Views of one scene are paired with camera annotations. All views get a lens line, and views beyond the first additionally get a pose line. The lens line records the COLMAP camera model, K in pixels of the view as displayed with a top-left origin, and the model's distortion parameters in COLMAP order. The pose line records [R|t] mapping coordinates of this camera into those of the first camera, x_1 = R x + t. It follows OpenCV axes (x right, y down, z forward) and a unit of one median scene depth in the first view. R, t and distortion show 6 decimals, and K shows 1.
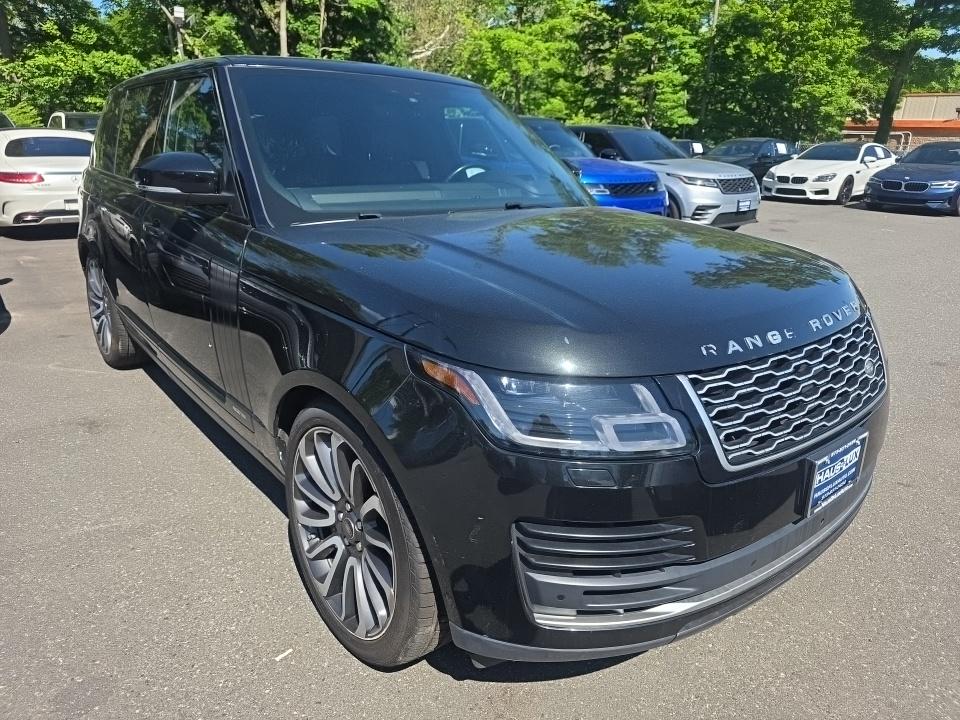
lens RADIAL K [[645.7, 0, 480.0], [0, 645.7, 360.0], [0, 0, 1]] dist [-0.004994, -0.002332]
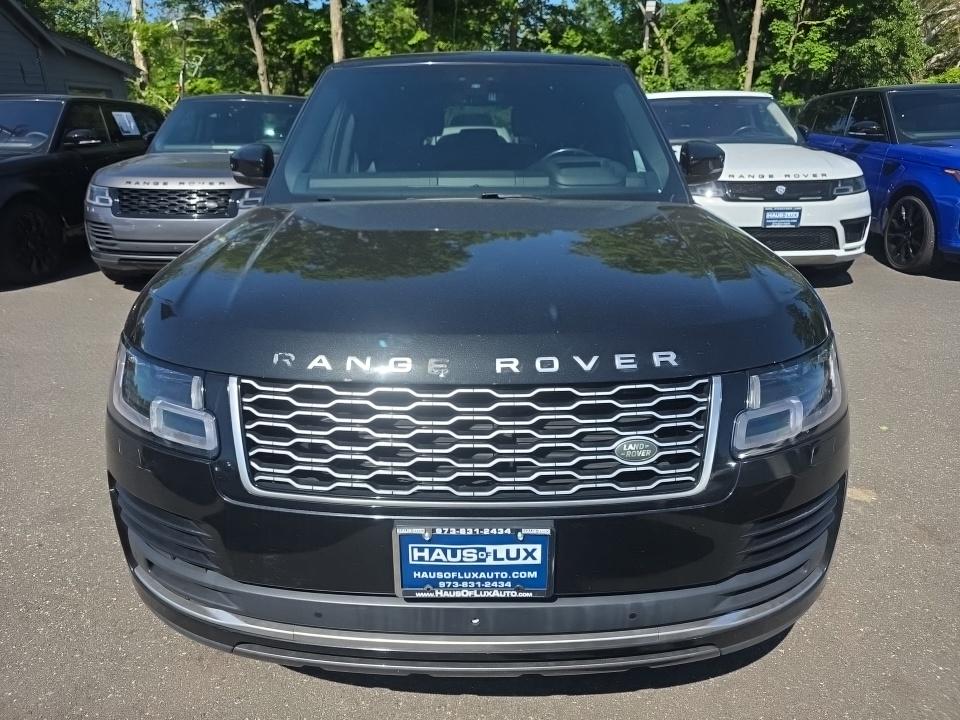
lens RADIAL K [[645.7, 0, 480.0], [0, 645.7, 360.0], [0, 0, 1]] dist [-0.004994, -0.002332]
pose [[0.768269, 0.182700, -0.613501, 0.070094], [-0.171415, 0.982121, 0.077817, -0.008208], [0.616749, 0.045379, 0.785850, 0.029351]]
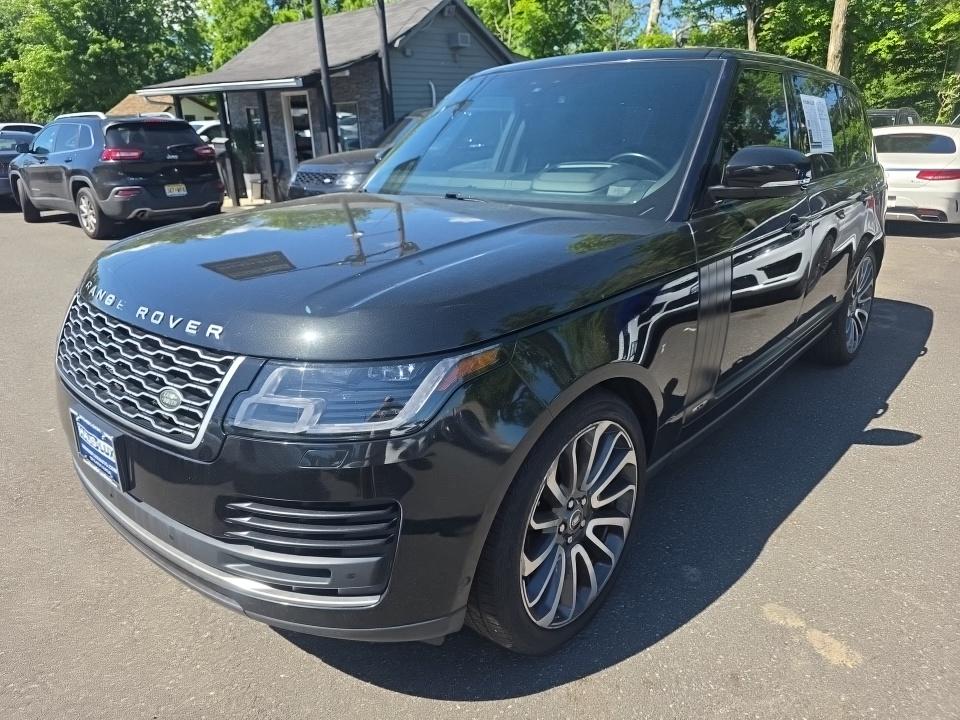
lens RADIAL K [[647.3, 0, 480.0], [0, 647.3, 360.0], [0, 0, 1]] dist [0.002804, 0.000931]
pose [[0.170758, 0.289299, -0.941885, 0.126104], [-0.291186, 0.928045, 0.232257, -0.031731], [0.941303, 0.234604, 0.242711, 0.109882]]
